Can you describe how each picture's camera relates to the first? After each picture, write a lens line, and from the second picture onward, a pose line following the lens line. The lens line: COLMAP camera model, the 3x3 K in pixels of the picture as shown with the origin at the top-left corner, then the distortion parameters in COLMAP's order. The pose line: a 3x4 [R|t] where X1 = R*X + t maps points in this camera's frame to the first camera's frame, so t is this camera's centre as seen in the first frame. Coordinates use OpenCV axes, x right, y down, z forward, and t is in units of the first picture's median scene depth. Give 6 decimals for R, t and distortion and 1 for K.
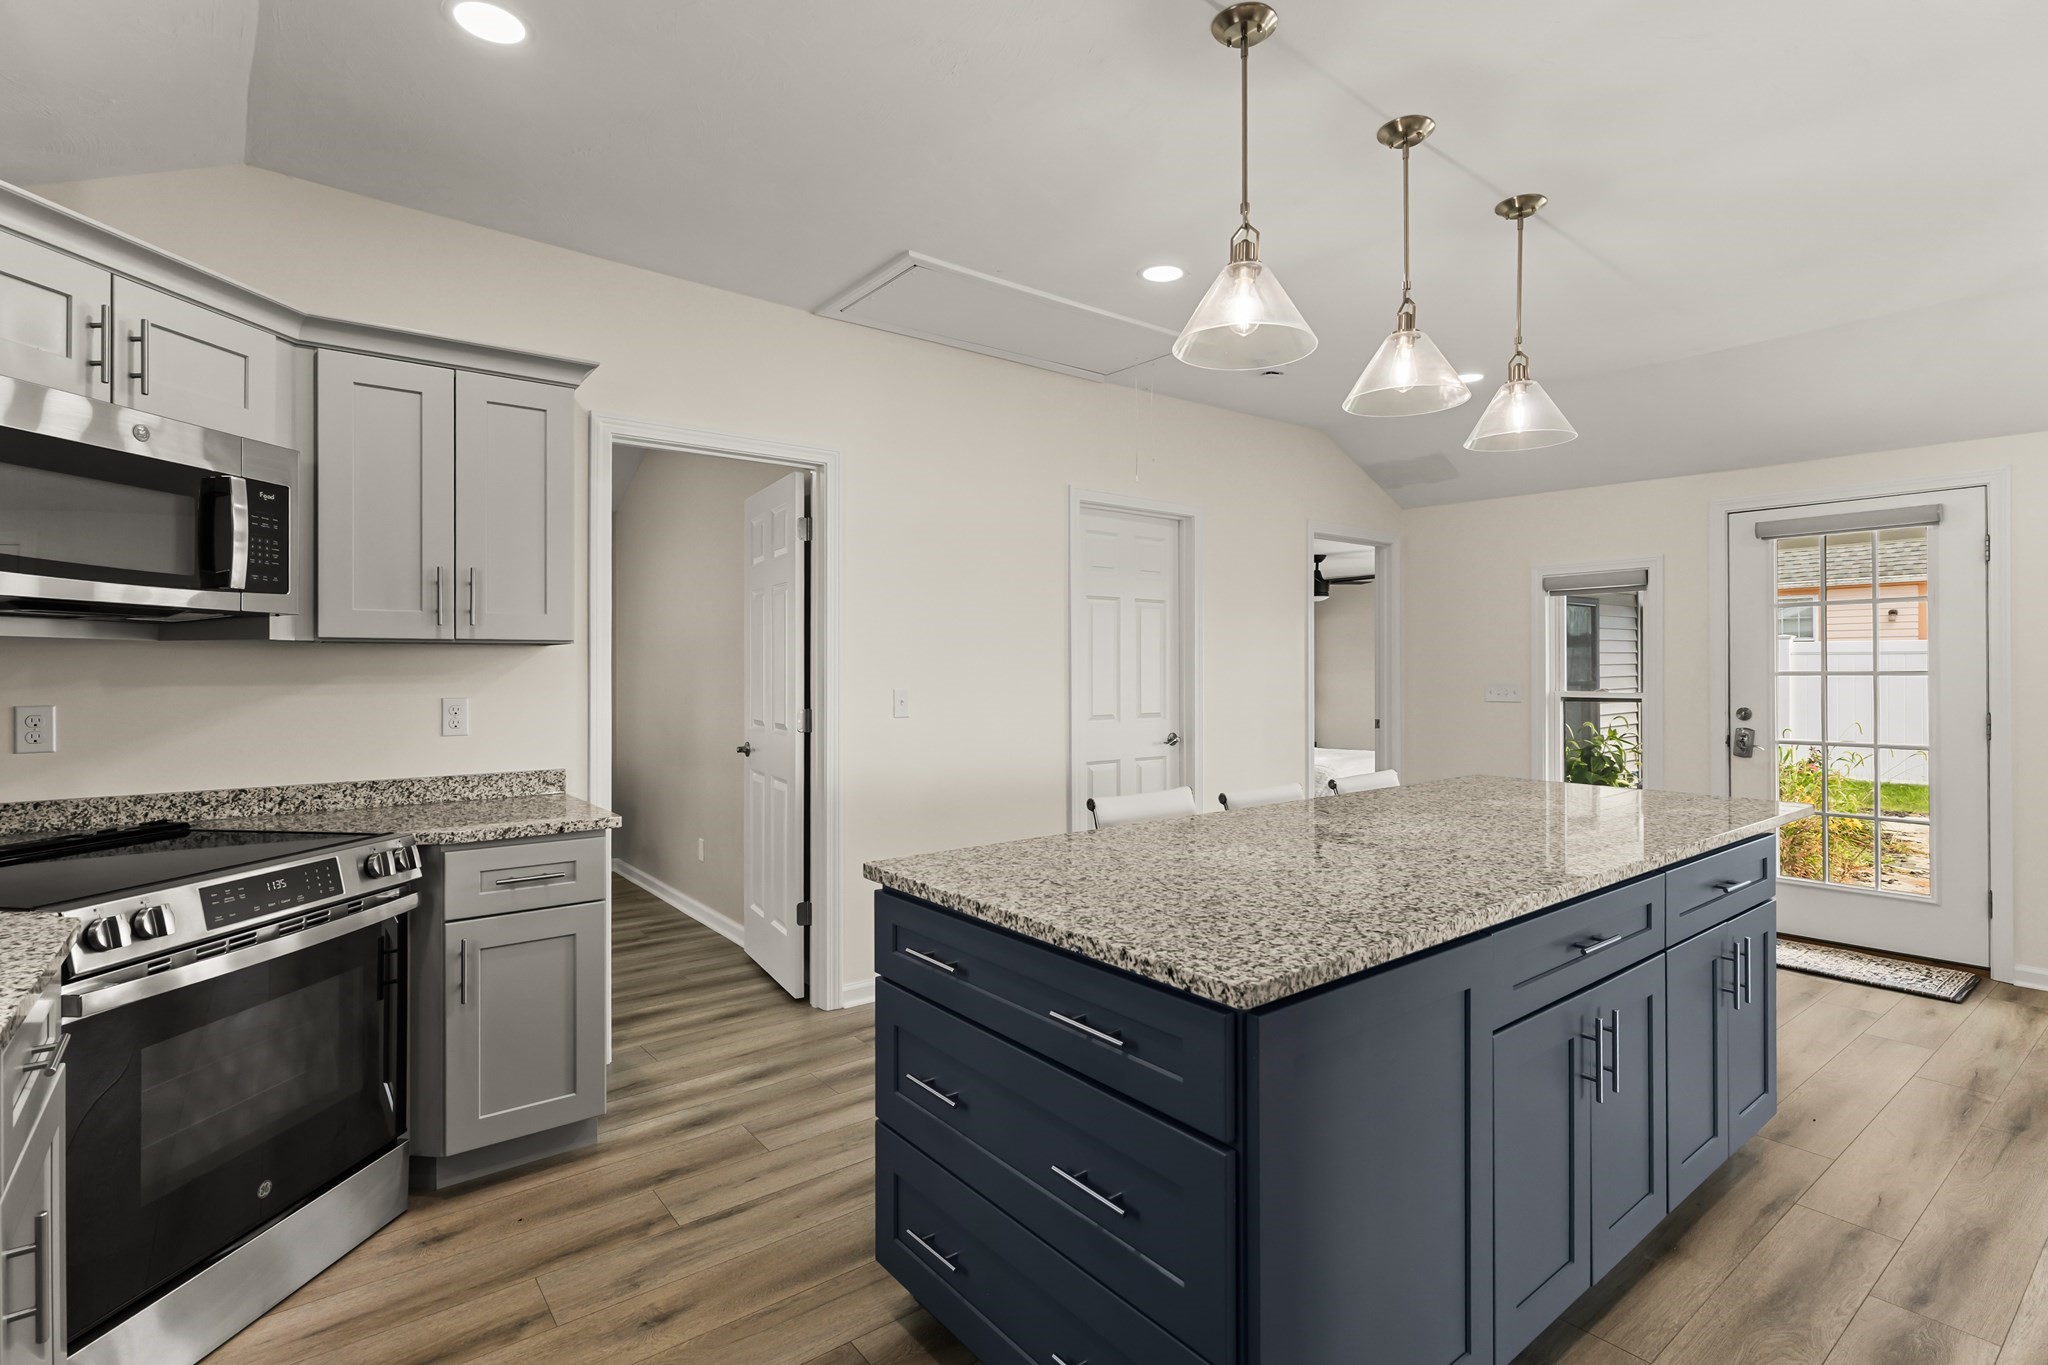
lens RADIAL K [[974.7, 0, 1024.0], [0, 974.7, 682.5], [0, 0, 1]] dist [-0.000644, -0.002018]
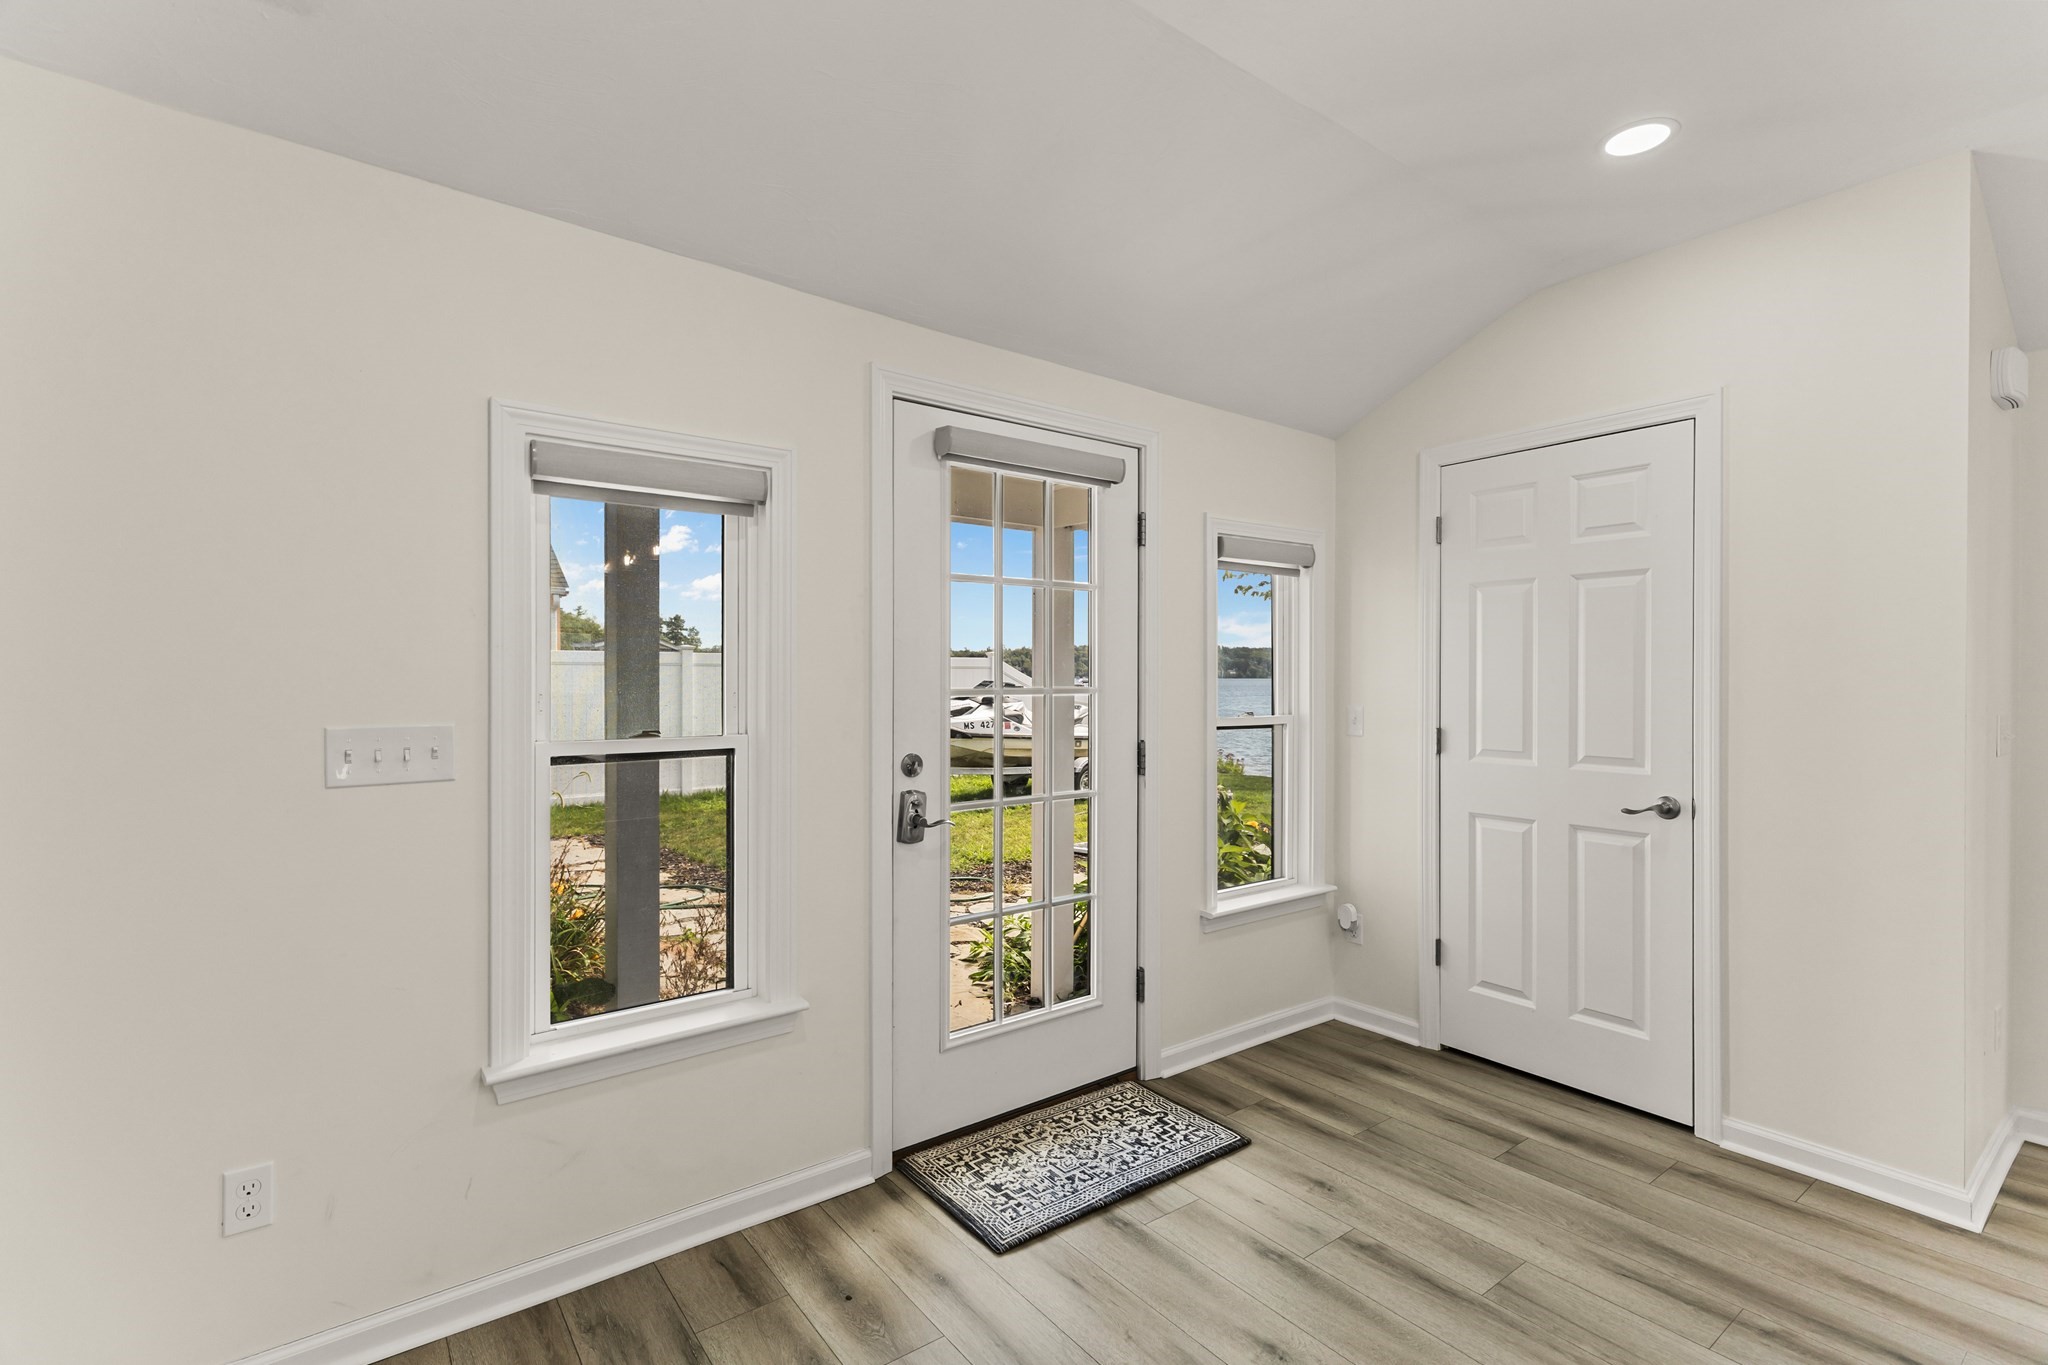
lens RADIAL K [[935.9, 0, 1024.0], [0, 935.9, 682.5], [0, 0, 1]] dist [0.001604, 0.000264]
pose [[0.025207, 0.000188, 0.999682, 0.323013], [0.015566, 0.999879, -0.000580, -0.022039], [-0.999561, 0.015576, 0.025201, 1.452962]]
